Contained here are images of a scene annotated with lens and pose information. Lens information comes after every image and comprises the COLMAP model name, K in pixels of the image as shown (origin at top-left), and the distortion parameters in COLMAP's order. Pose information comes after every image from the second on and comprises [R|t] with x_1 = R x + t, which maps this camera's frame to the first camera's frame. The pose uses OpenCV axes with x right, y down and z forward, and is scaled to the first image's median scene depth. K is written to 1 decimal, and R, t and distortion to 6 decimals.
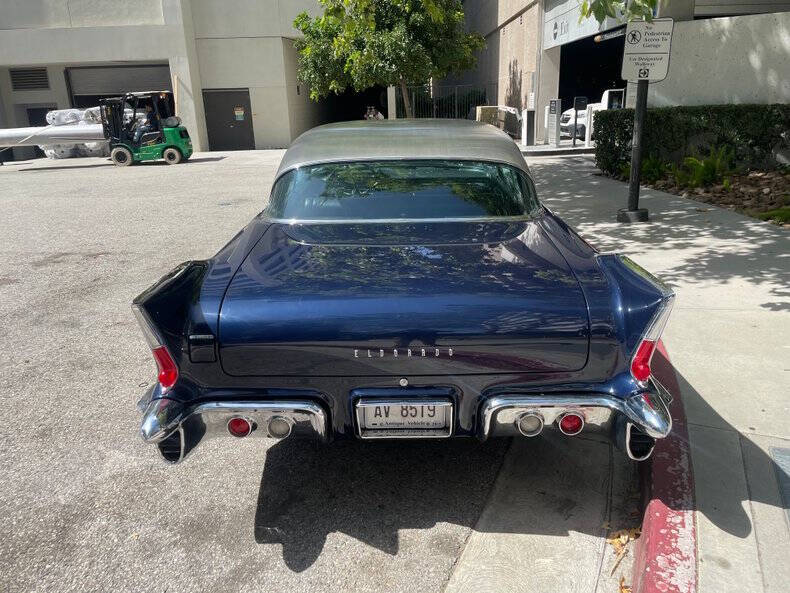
lens RADIAL K [[606.3, 0, 395.0], [0, 606.3, 296.5], [0, 0, 1]] dist [0.017192, -0.002550]
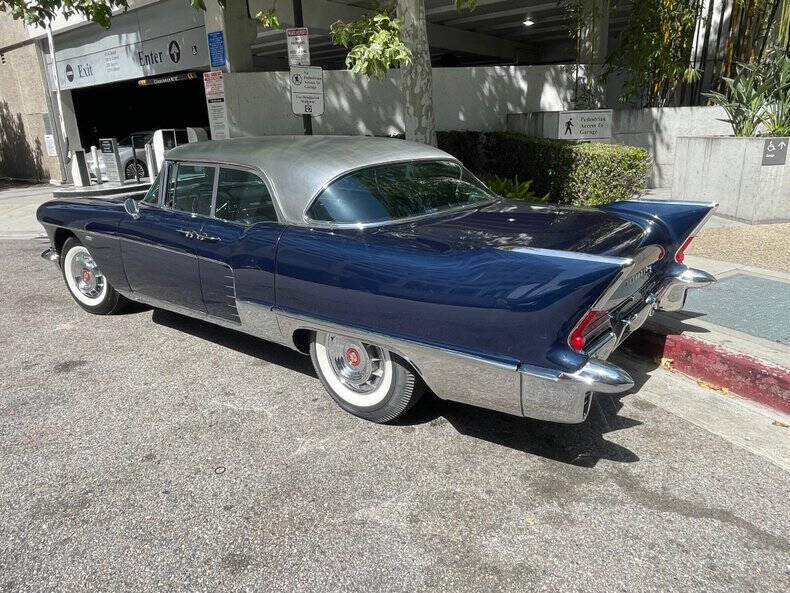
lens RADIAL K [[546.7, 0, 407.4], [0, 546.7, 295.6], [0, 0, 1]] dist [-0.006524, -0.004894]
pose [[0.600821, -0.225483, 0.766923, -1.101237], [0.262058, 0.961934, 0.077518, -0.083954], [-0.755208, 0.154404, 0.637040, 0.513051]]
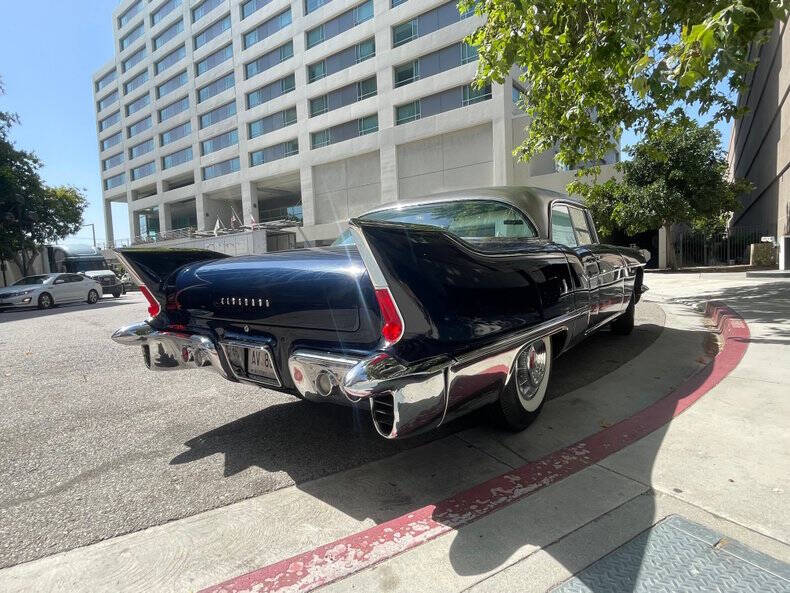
lens RADIAL K [[418.3, 0, 395.0], [0, 418.3, 296.5], [0, 0, 1]] dist [-0.001706, -0.000376]
pose [[0.808307, 0.040021, -0.587399, 0.662760], [-0.164075, 0.973475, -0.159455, 0.141989], [0.565437, 0.225266, 0.793433, 0.415646]]
